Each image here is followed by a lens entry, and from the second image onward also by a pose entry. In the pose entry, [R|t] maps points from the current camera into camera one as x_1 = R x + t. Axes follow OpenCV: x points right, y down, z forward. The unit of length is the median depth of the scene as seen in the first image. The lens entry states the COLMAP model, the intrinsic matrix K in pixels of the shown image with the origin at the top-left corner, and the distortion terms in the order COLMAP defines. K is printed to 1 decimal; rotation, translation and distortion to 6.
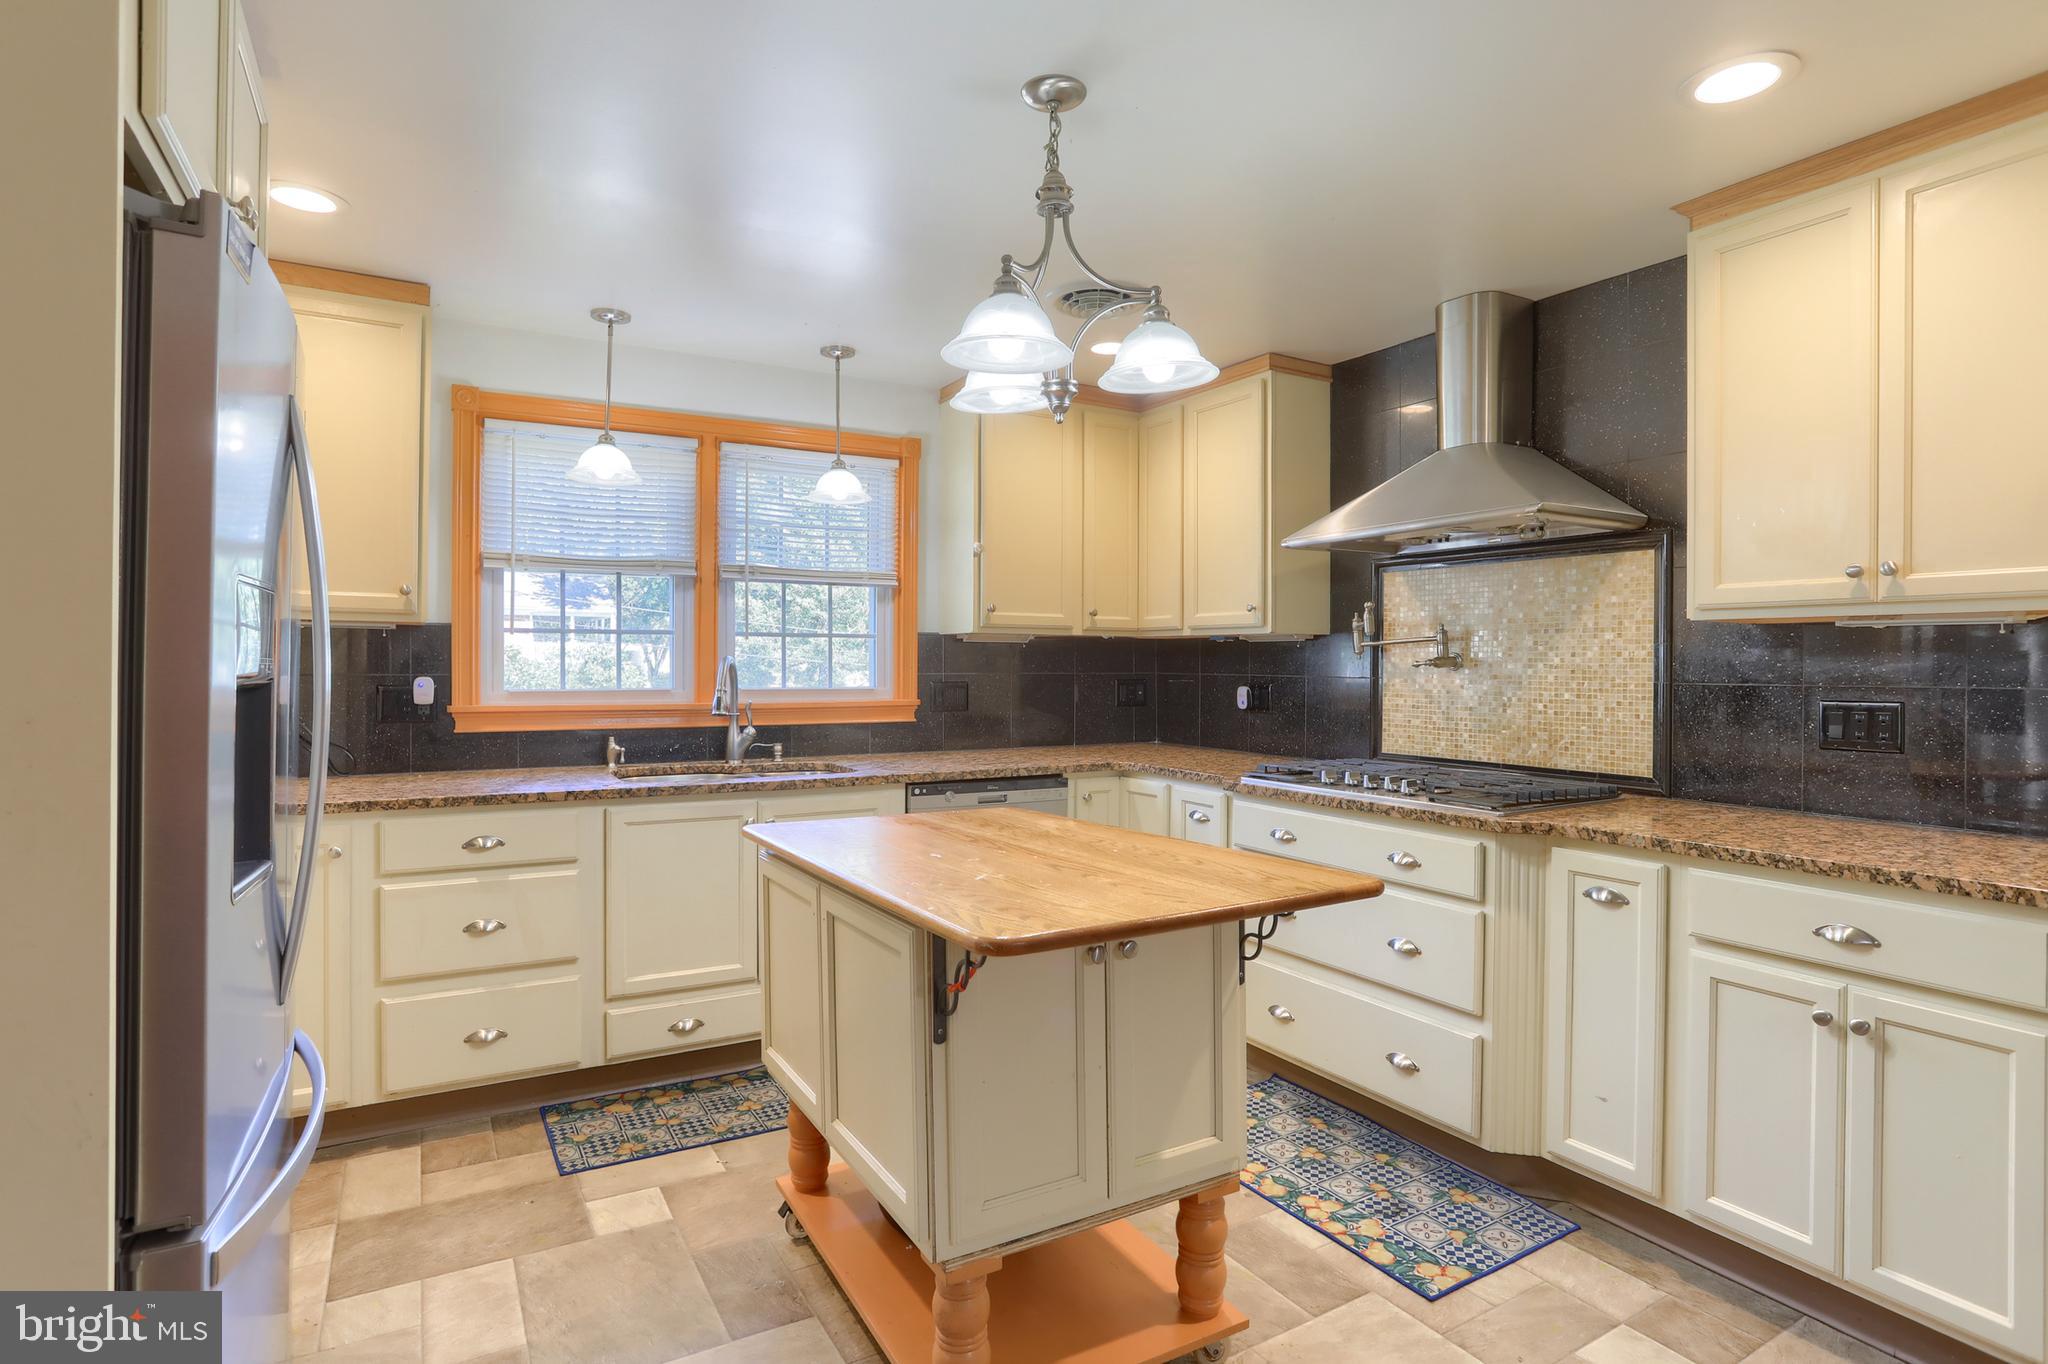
lens RADIAL K [[1042.4, 0, 1024.5], [0, 1042.4, 674.2], [0, 0, 1]] dist [-0.068565, 0.034518]
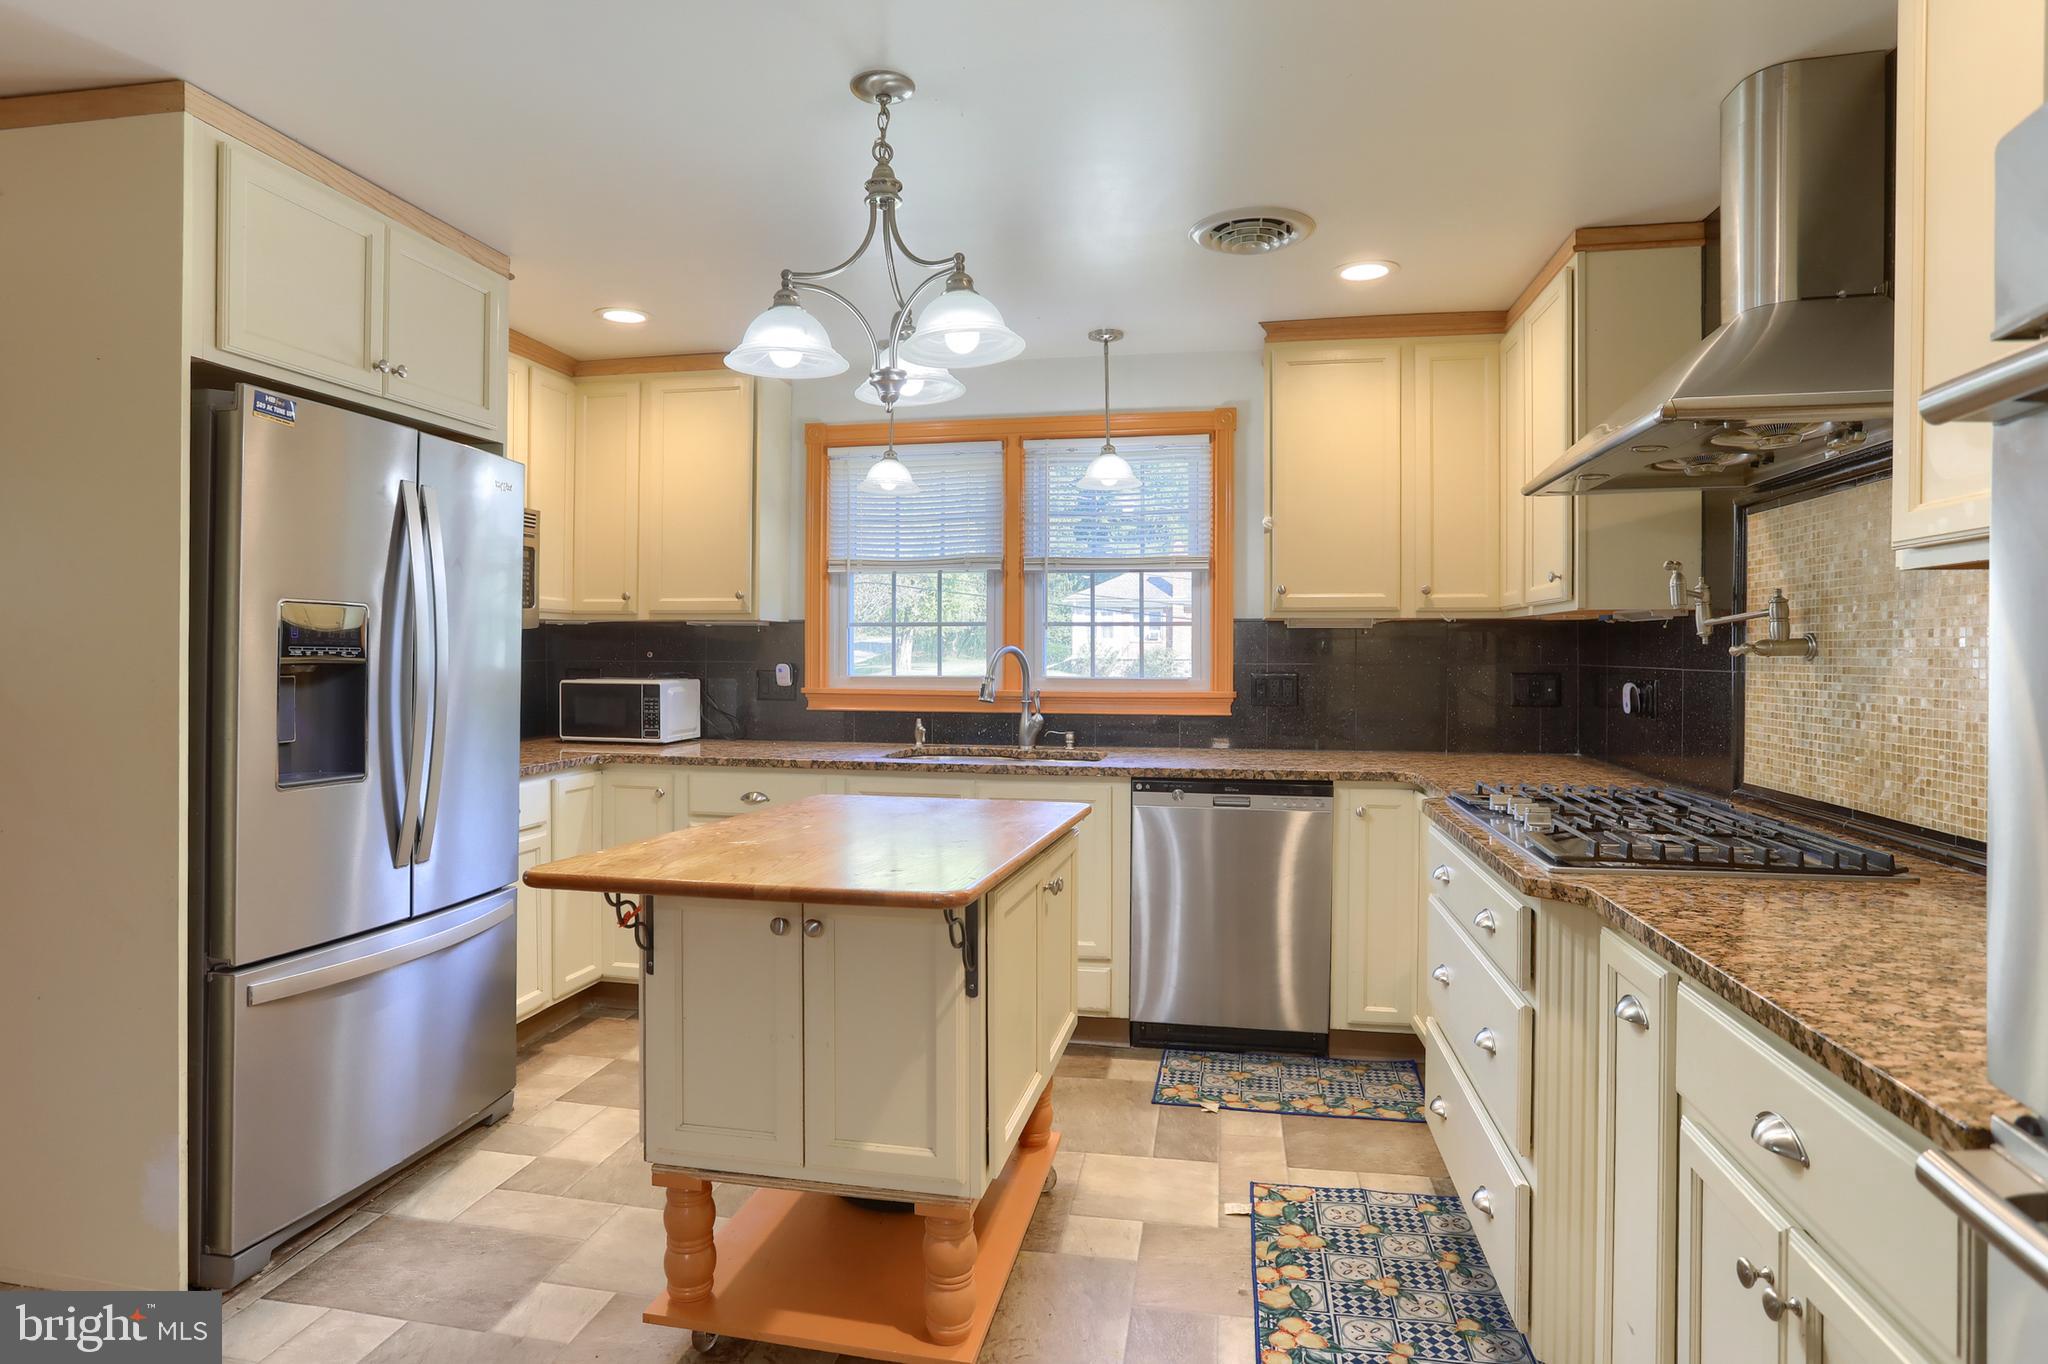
lens RADIAL K [[1132.9, 0, 999.5], [0, 1132.9, 665.6], [0, 0, 1]] dist [-0.078885, 0.054514]
pose [[0.744487, 0.004959, -0.667618, 0.541150], [-0.006210, 0.999981, 0.000502, 0.002622], [0.667608, 0.003772, 0.744504, 0.162888]]
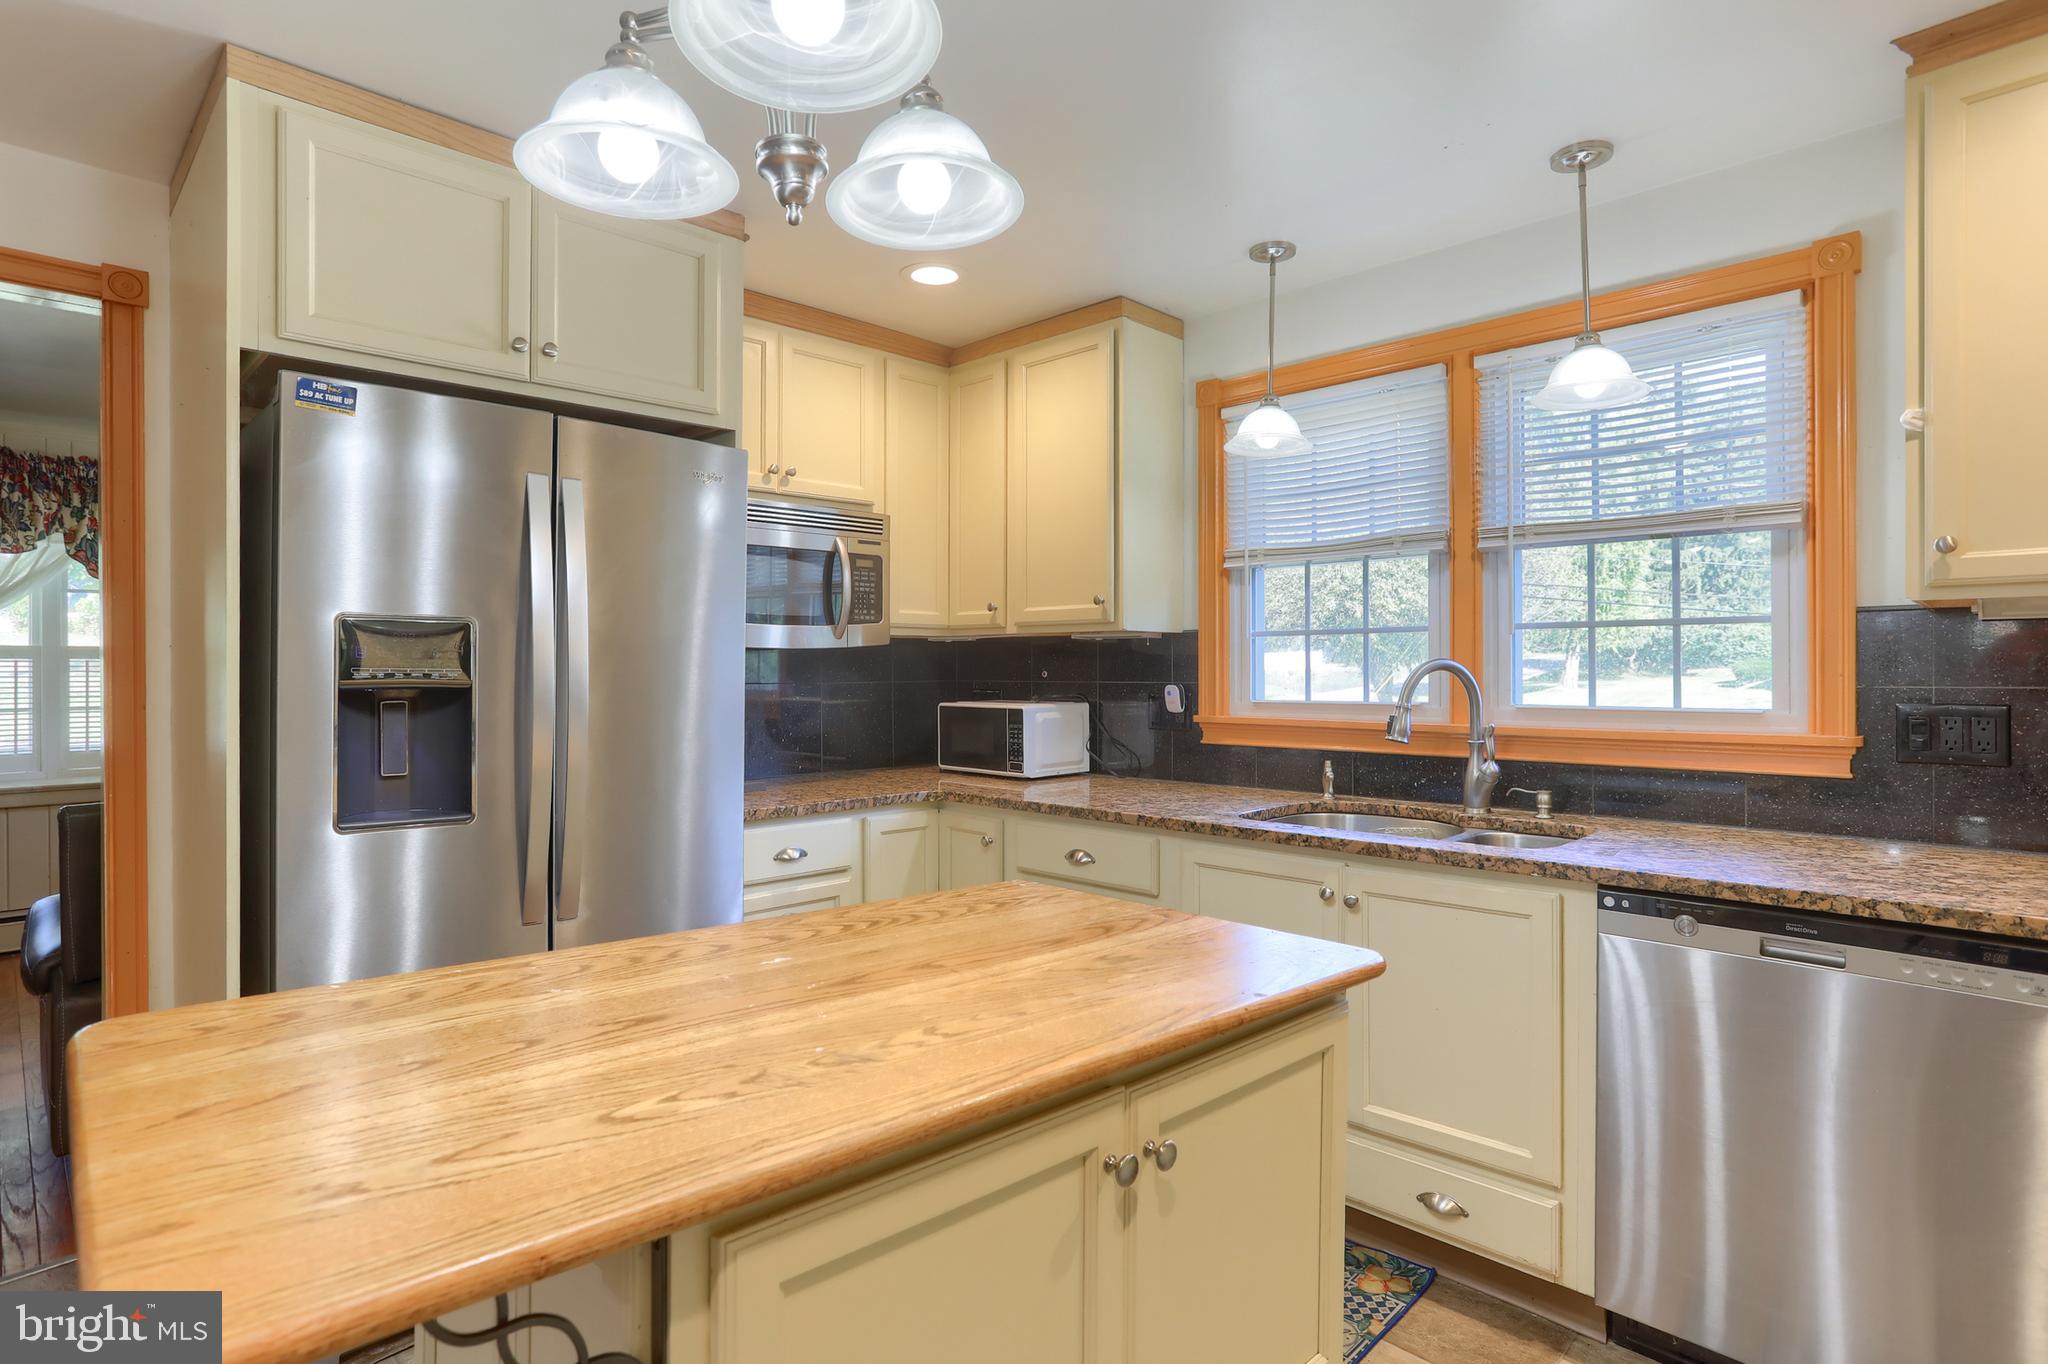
lens RADIAL K [[1050.8, 0, 1034.8], [0, 1050.8, 673.2], [0, 0, 1]] dist [-0.063145, 0.040817]
pose [[0.262542, -0.003252, -0.964915, 0.374935], [-0.004898, 0.999977, -0.004703, -0.003356], [0.964908, 0.005960, 0.262520, 0.627516]]
